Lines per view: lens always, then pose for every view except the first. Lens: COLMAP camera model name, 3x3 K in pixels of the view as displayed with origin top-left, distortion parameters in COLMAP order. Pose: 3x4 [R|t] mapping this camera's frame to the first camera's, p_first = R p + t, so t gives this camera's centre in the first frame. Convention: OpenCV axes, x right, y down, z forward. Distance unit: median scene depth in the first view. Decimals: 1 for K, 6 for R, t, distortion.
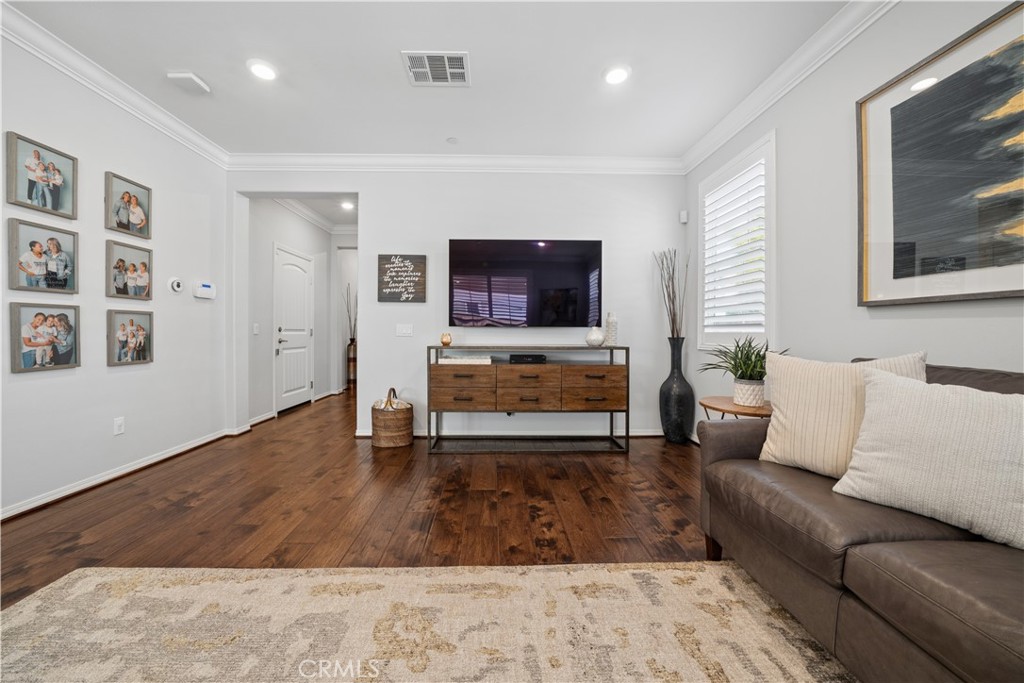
lens RADIAL K [[357.5, 0, 501.6], [0, 357.5, 333.0], [0, 0, 1]] dist [-0.022283, 0.001729]
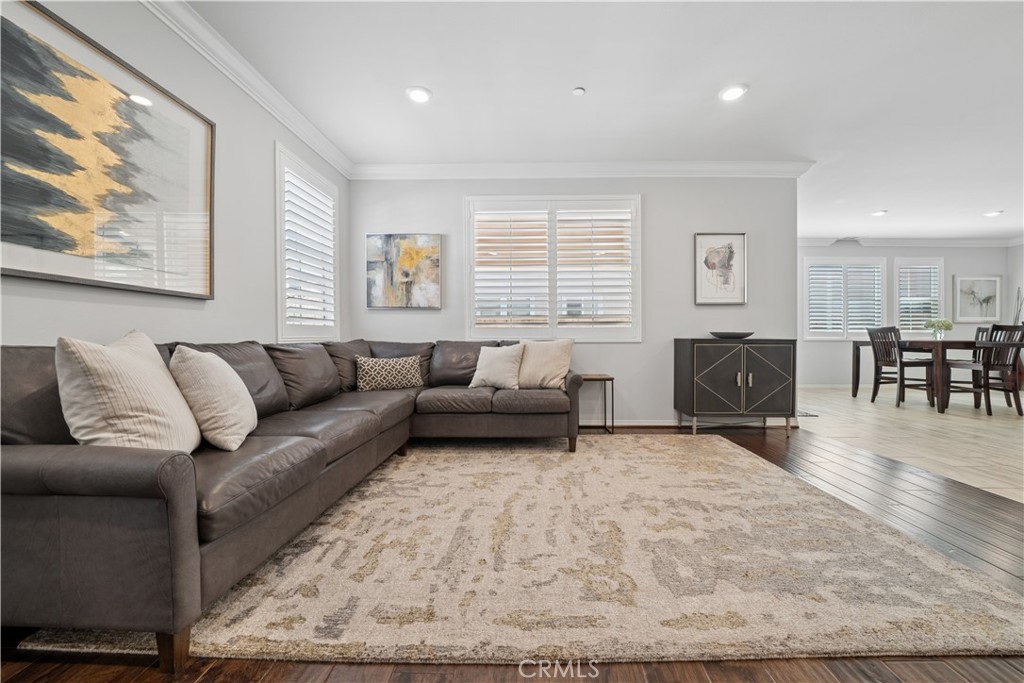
lens RADIAL K [[375.5, 0, 519.7], [0, 375.5, 341.1], [0, 0, 1]] dist [-0.019927, 0.001516]
pose [[-0.998678, -0.004852, 0.051179, -0.043976], [-0.003997, 0.999851, 0.016795, 0.048747], [-0.051253, 0.016569, -0.998548, 1.703090]]
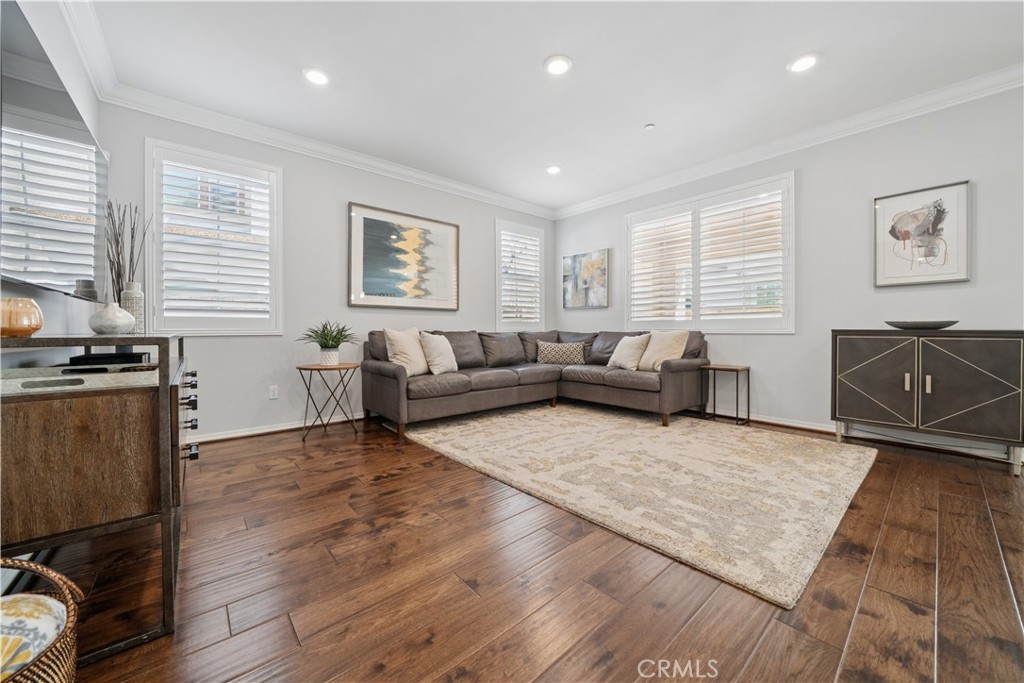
lens RADIAL K [[375.5, 0, 510.6], [0, 375.5, 333.3], [0, 0, 1]] dist [-0.019927, 0.001516]
pose [[-0.628995, -0.010862, 0.777334, -1.402366], [0.001257, 0.999887, 0.014989, 0.056250], [-0.777408, 0.010405, -0.628910, 1.905223]]
